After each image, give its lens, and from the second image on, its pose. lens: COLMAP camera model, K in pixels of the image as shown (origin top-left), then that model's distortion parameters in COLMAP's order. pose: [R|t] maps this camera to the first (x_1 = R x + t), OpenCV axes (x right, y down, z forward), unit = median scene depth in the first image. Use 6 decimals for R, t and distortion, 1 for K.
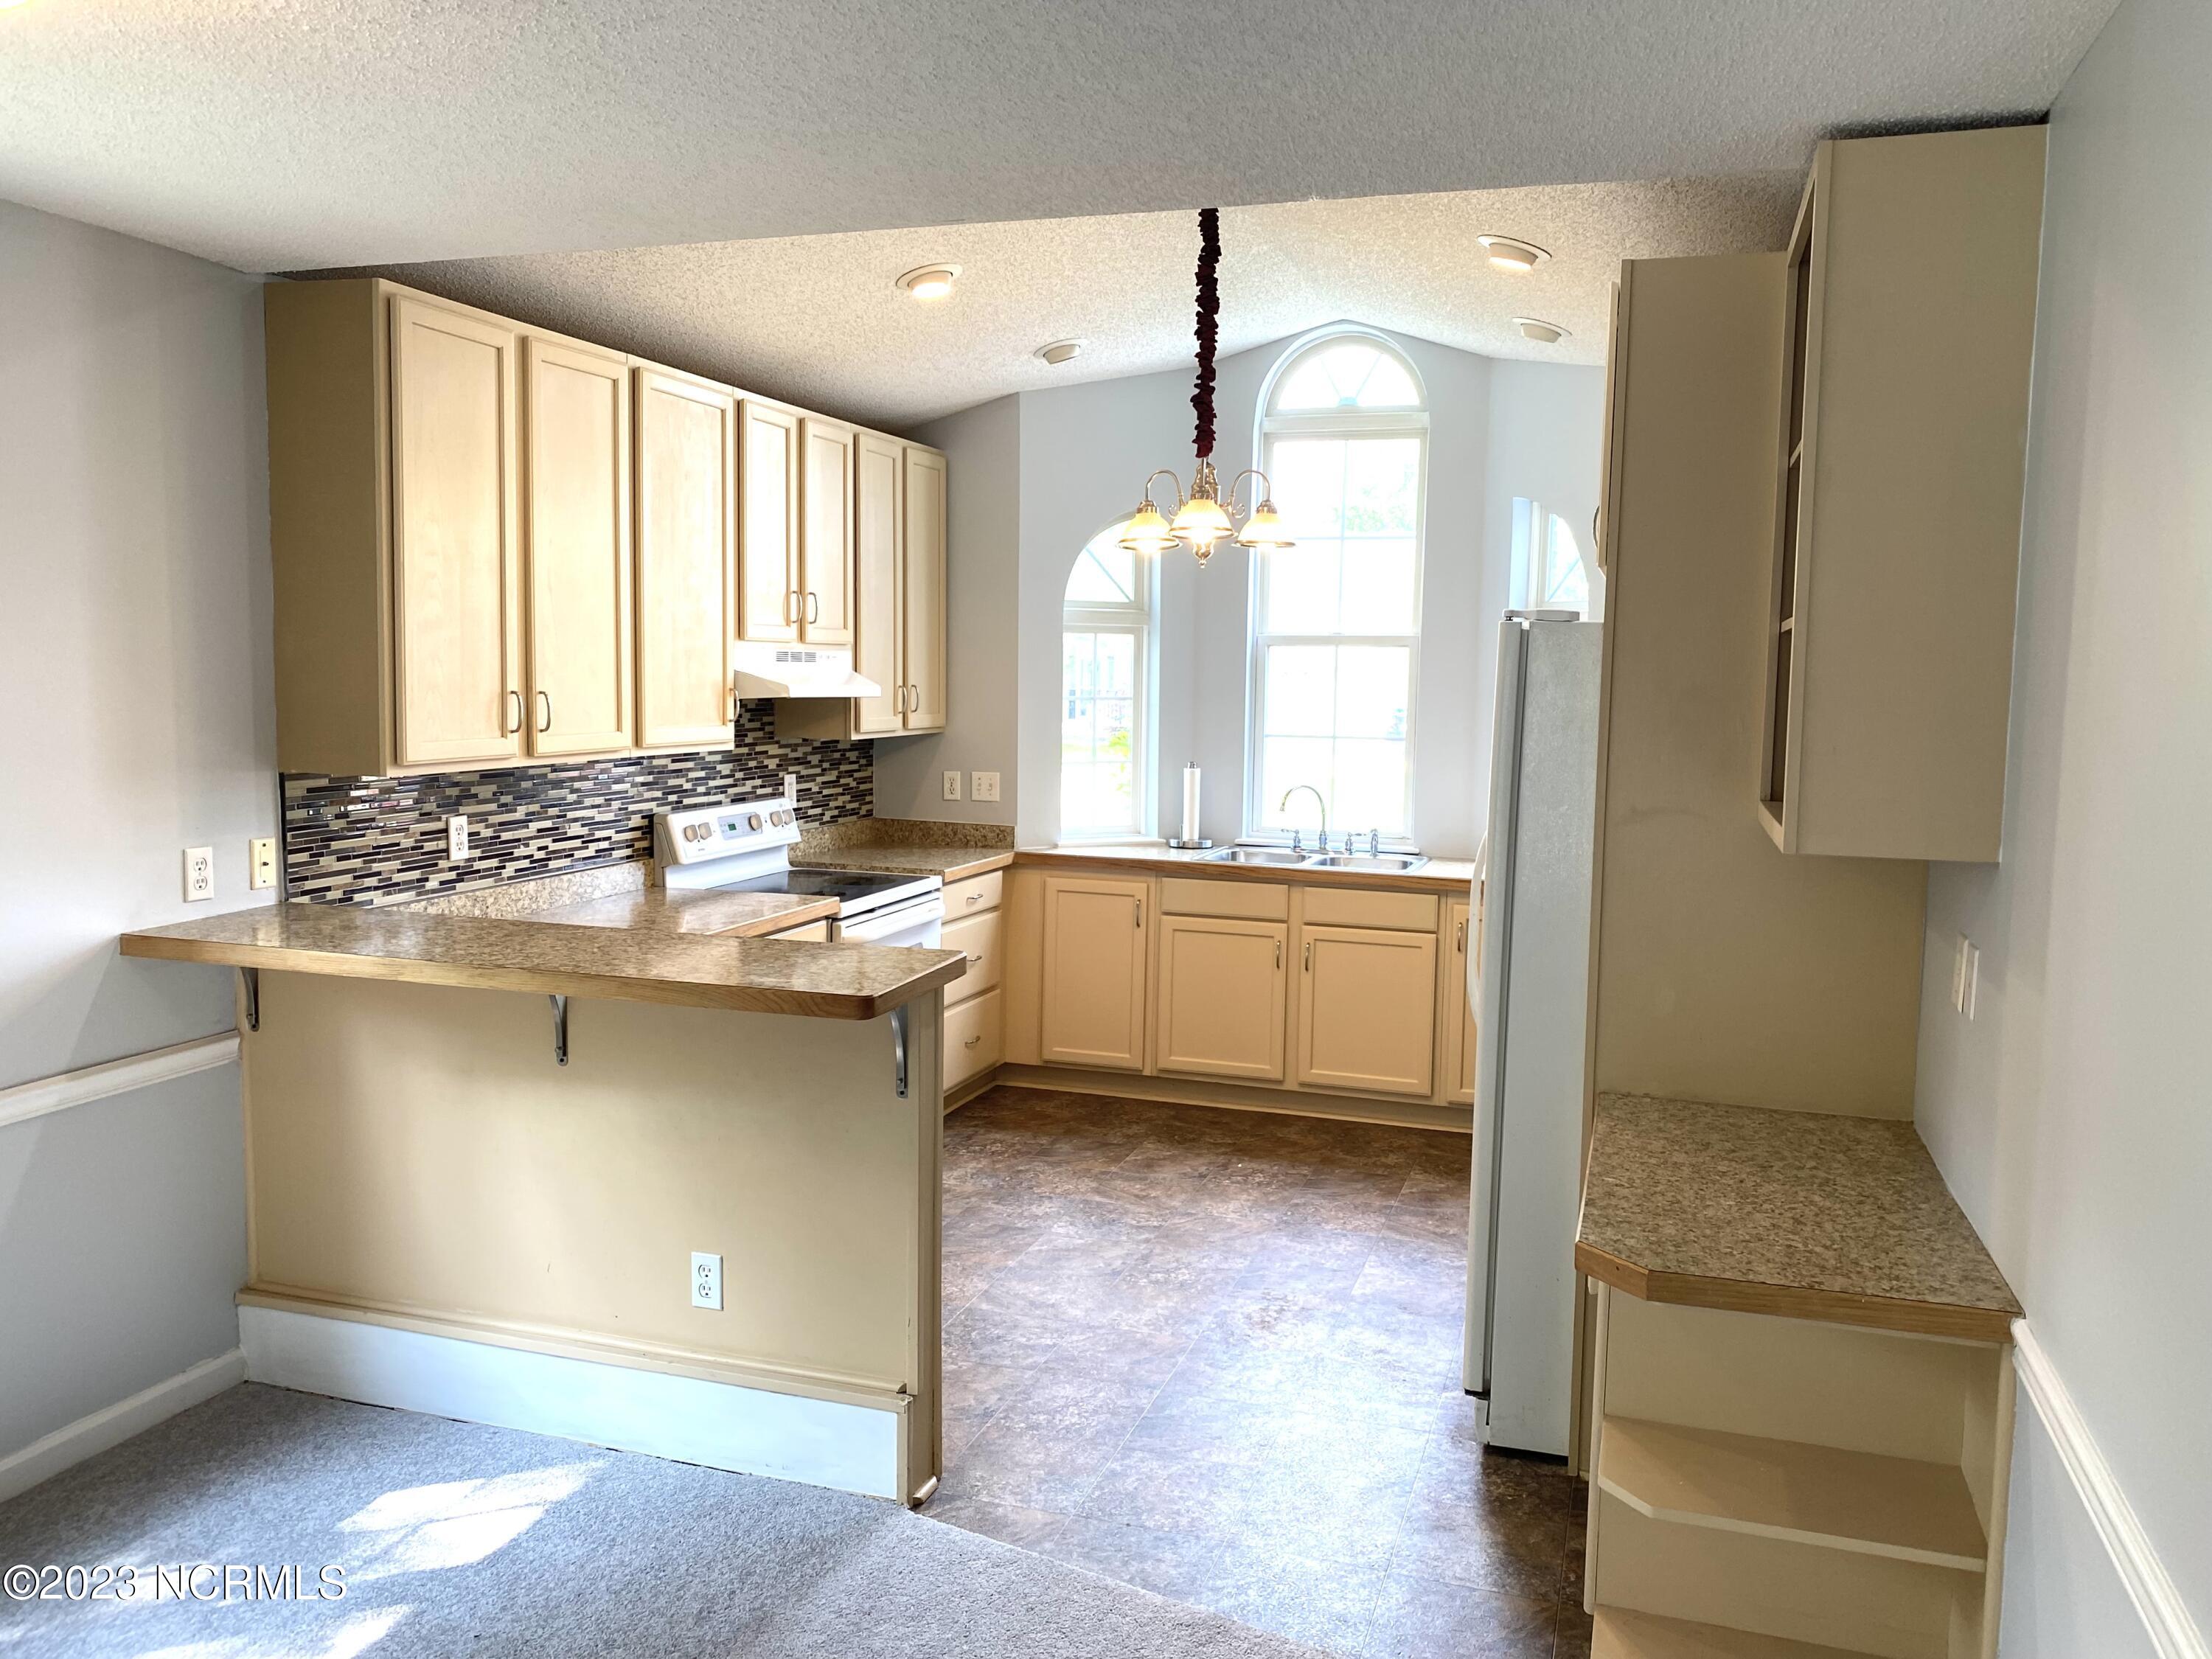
lens RADIAL K [[1669.6, 0, 1120.1], [0, 1669.6, 847.4], [0, 0, 1]] dist [0.067872, -0.108428]
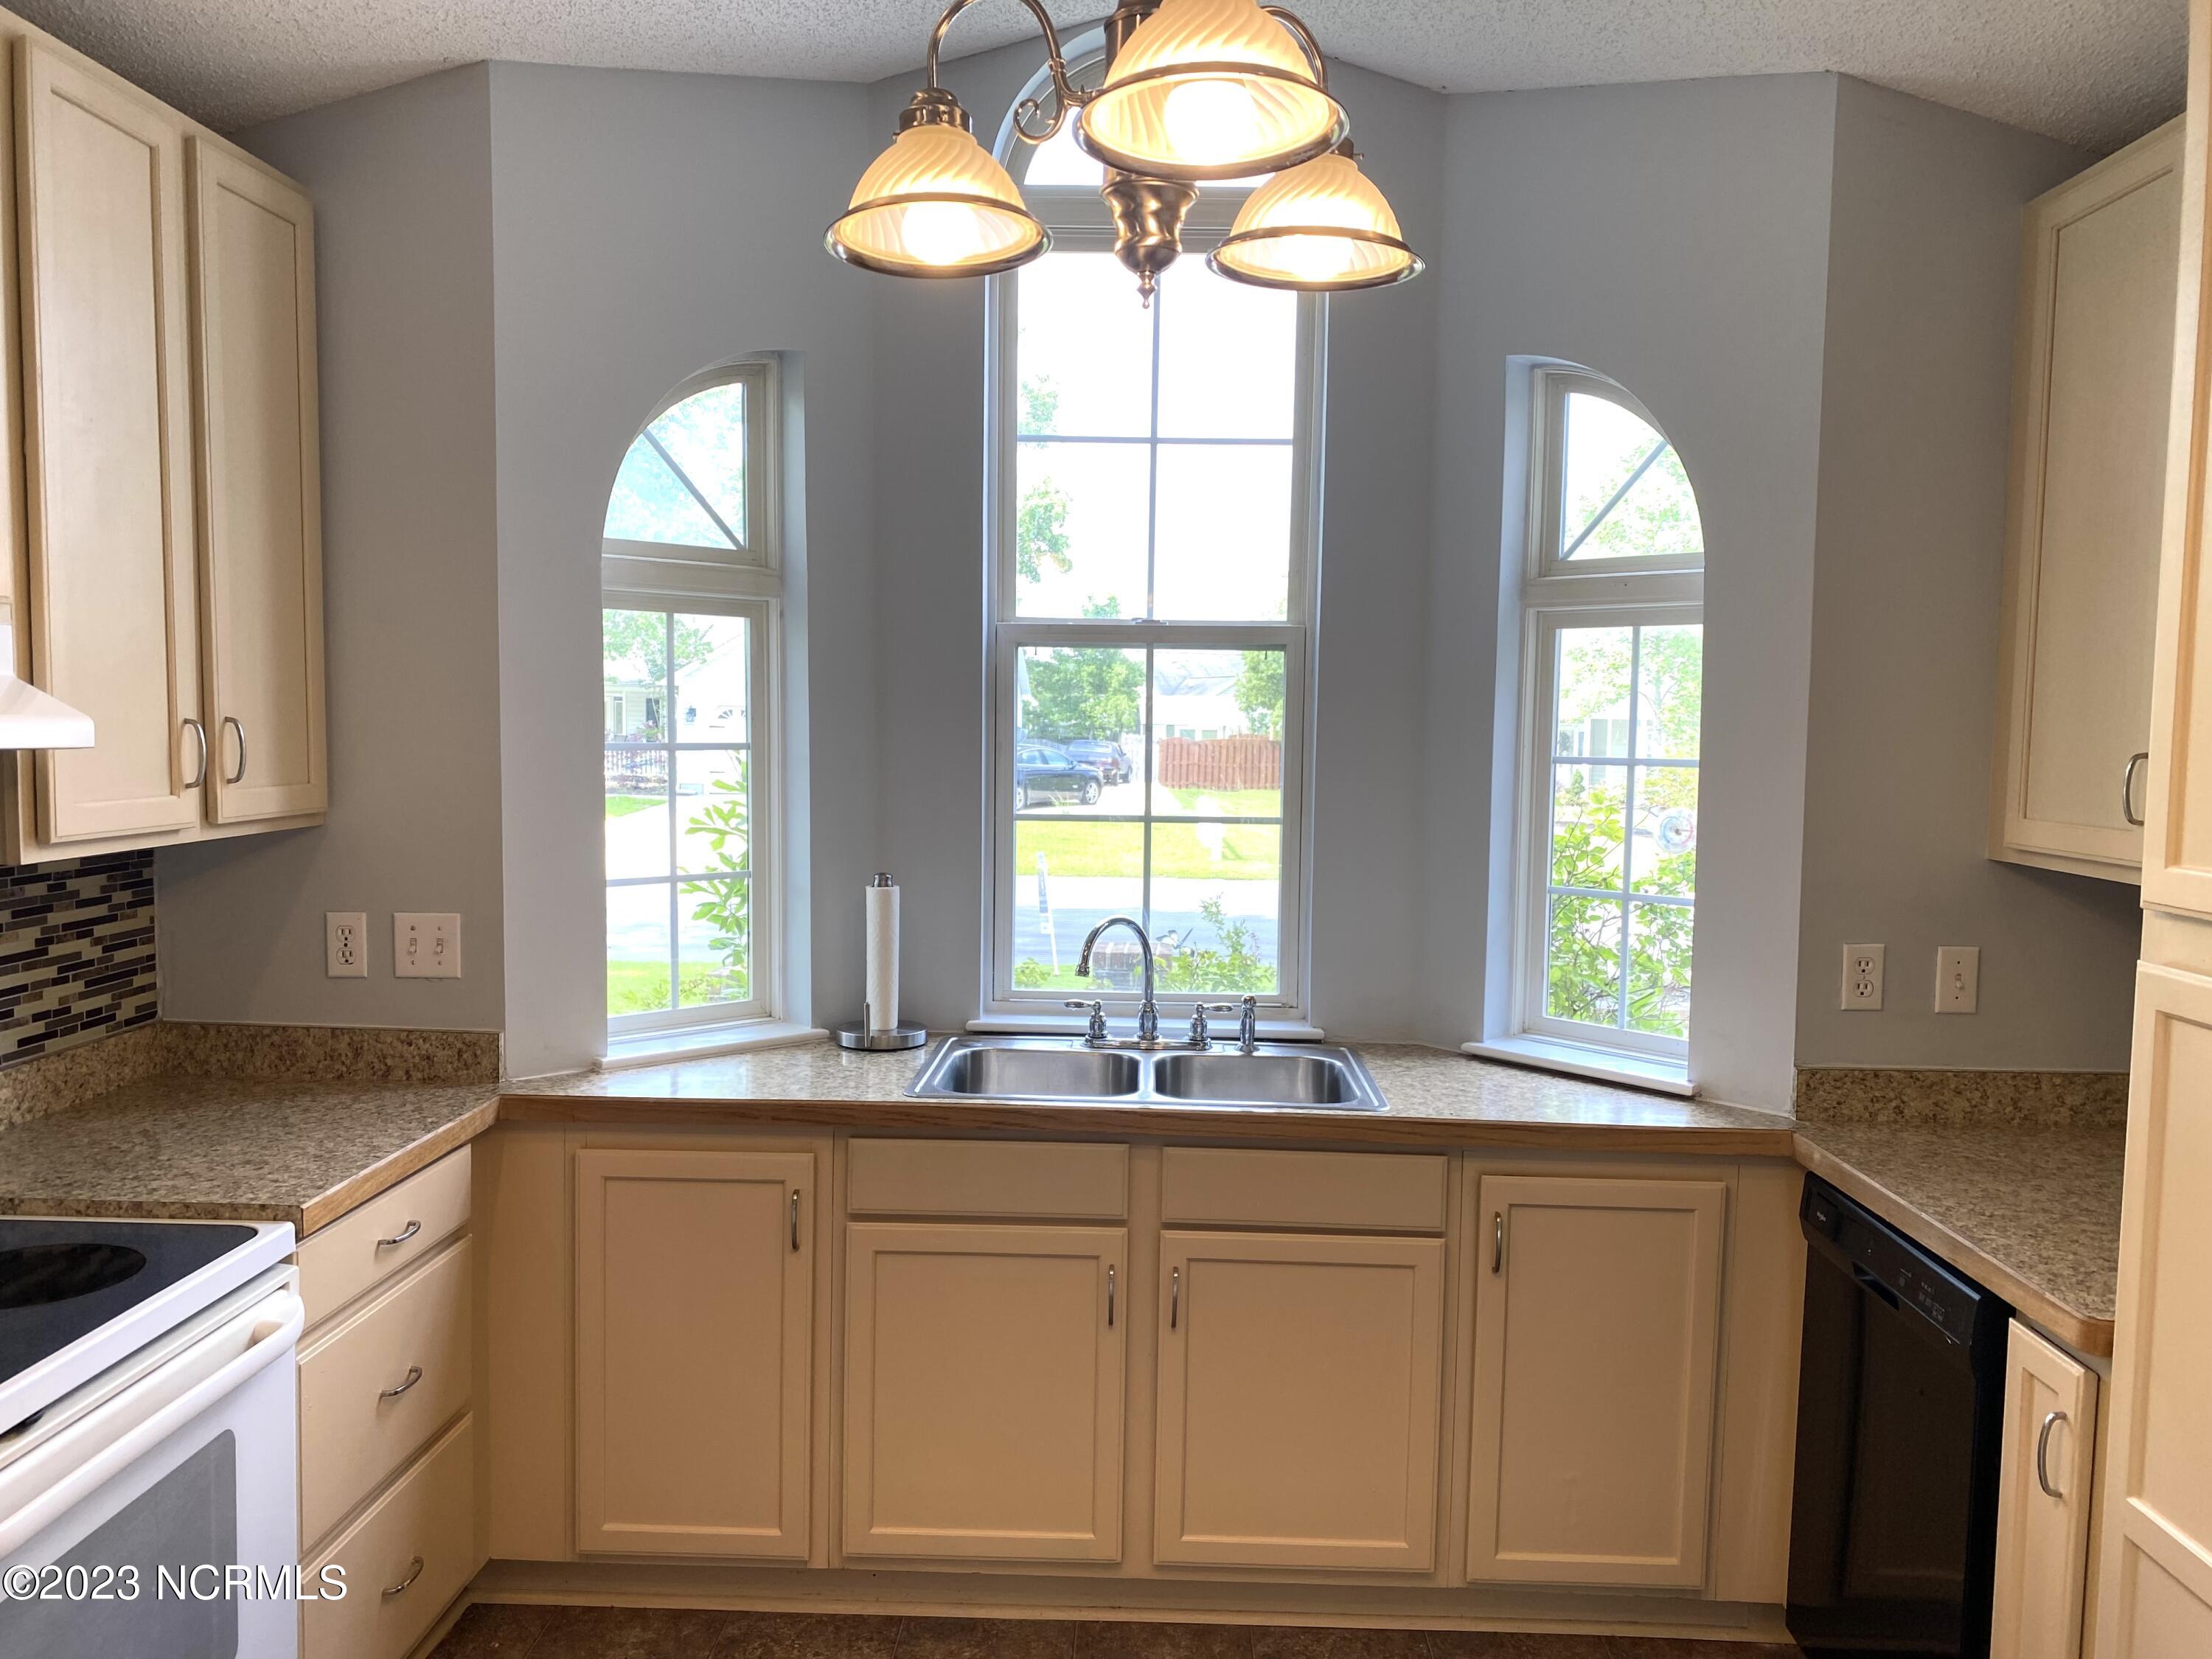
lens RADIAL K [[1669.6, 0, 1120.1], [0, 1669.6, 847.4], [0, 0, 1]] dist [0.067872, -0.108428]
pose [[0.960586, -0.023454, 0.276992, -0.031808], [0.030436, 0.999317, -0.020933, -0.056229], [-0.276312, 0.028538, 0.960644, 0.608166]]
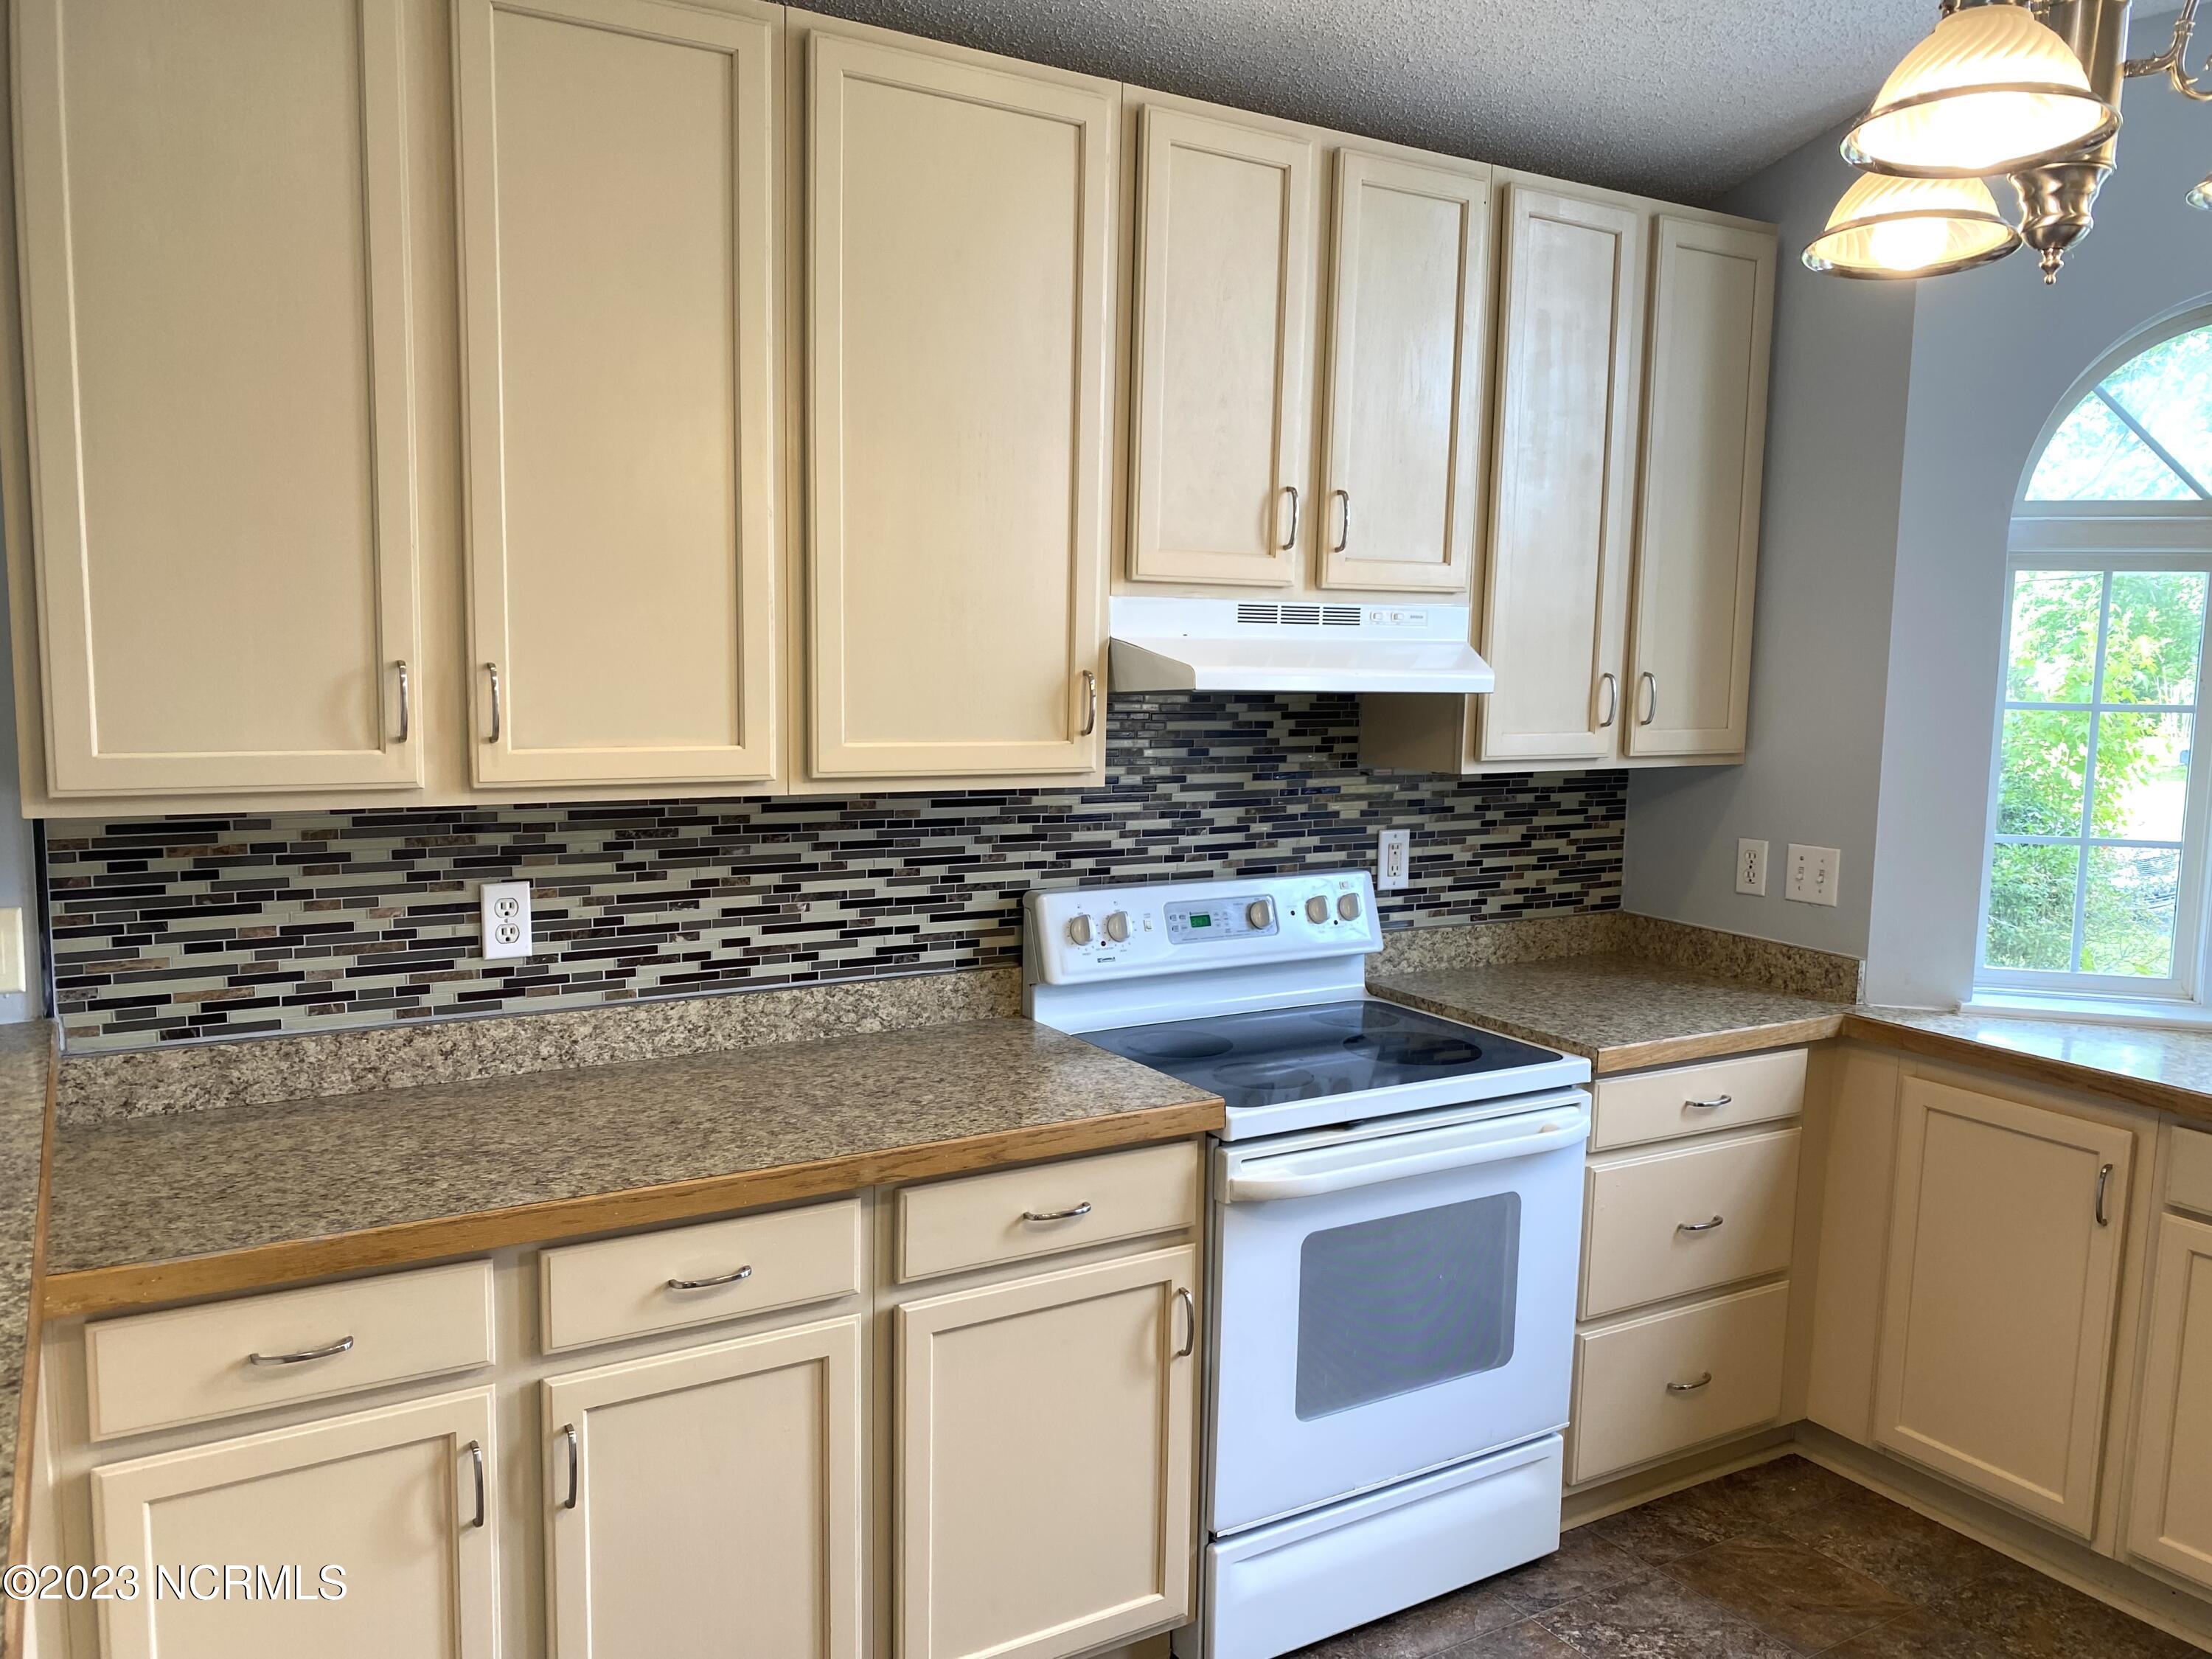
lens RADIAL K [[1690.7, 0, 1126.7], [0, 1690.7, 838.1], [0, 0, 1]] dist [0.097085, -0.159802]
pose [[0.759096, 0.072269, -0.646955, 0.115238], [-0.077728, 0.996771, 0.020145, -0.049483], [0.646322, 0.034994, 0.762262, 0.550788]]
